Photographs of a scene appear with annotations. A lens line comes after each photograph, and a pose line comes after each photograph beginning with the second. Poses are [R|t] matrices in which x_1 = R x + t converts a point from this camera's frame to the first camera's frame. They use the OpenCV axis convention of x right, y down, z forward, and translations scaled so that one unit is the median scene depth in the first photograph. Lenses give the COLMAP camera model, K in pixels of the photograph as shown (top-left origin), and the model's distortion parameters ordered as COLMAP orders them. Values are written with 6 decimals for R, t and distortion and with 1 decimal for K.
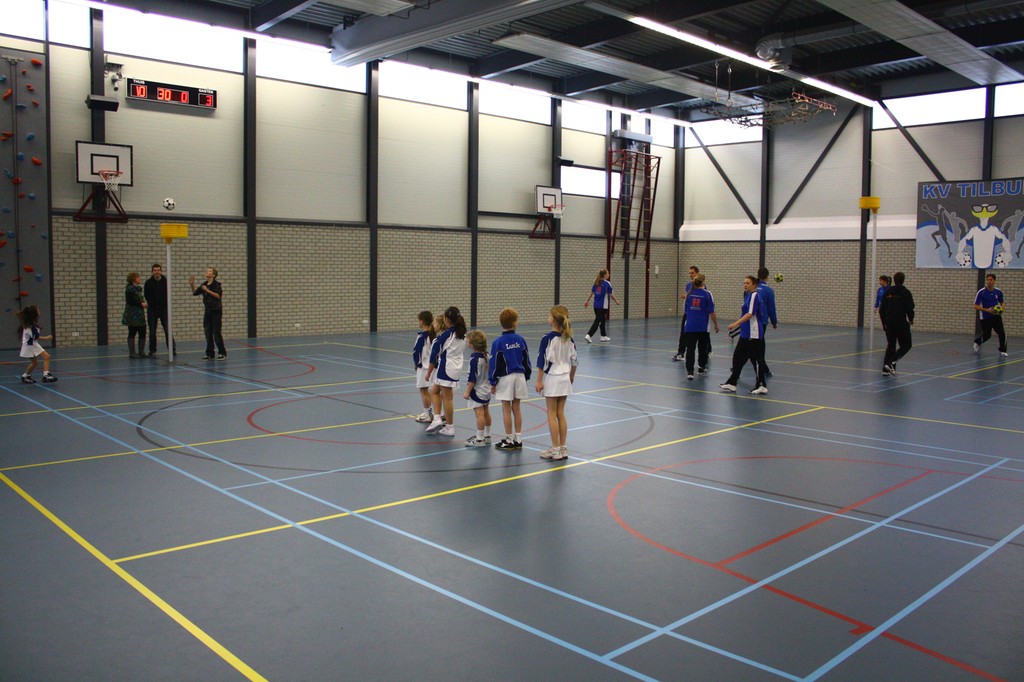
lens RADIAL K [[921.0, 0, 512.0], [0, 921.0, 341.0], [0, 0, 1]] dist [0.008530, 0.010010]
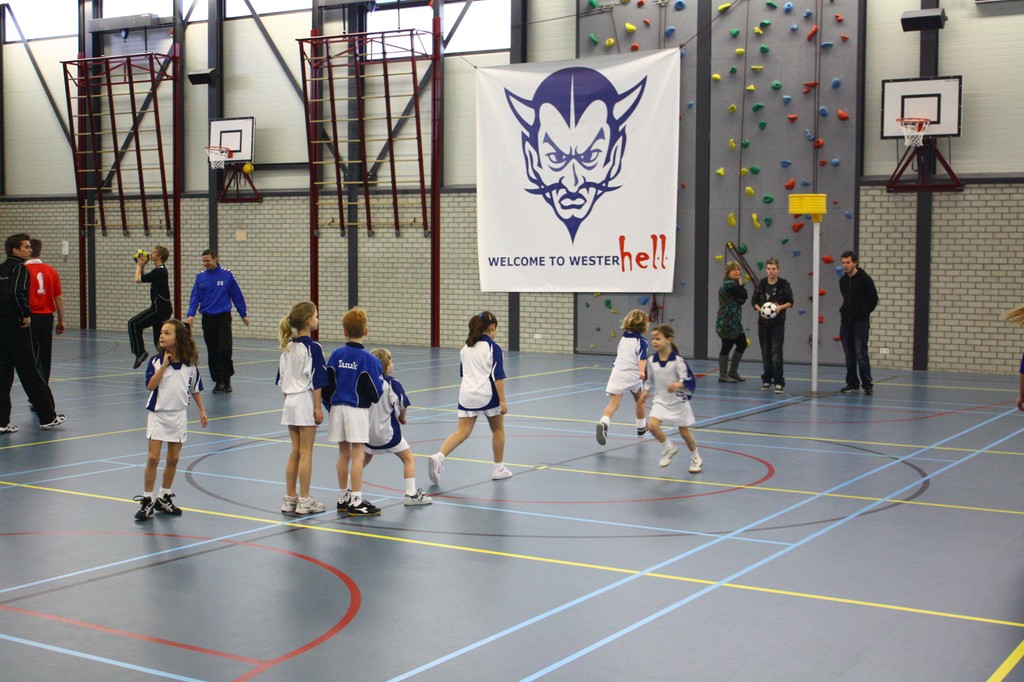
lens RADIAL K [[1377.3, 0, 512.0], [0, 1377.3, 341.0], [0, 0, 1]] dist [0.014422, 0.014357]
pose [[0.298951, 0.060734, -0.952334, 0.462387], [-0.082835, 0.995857, 0.037507, -0.031615], [0.950667, 0.067674, 0.302743, 0.410202]]
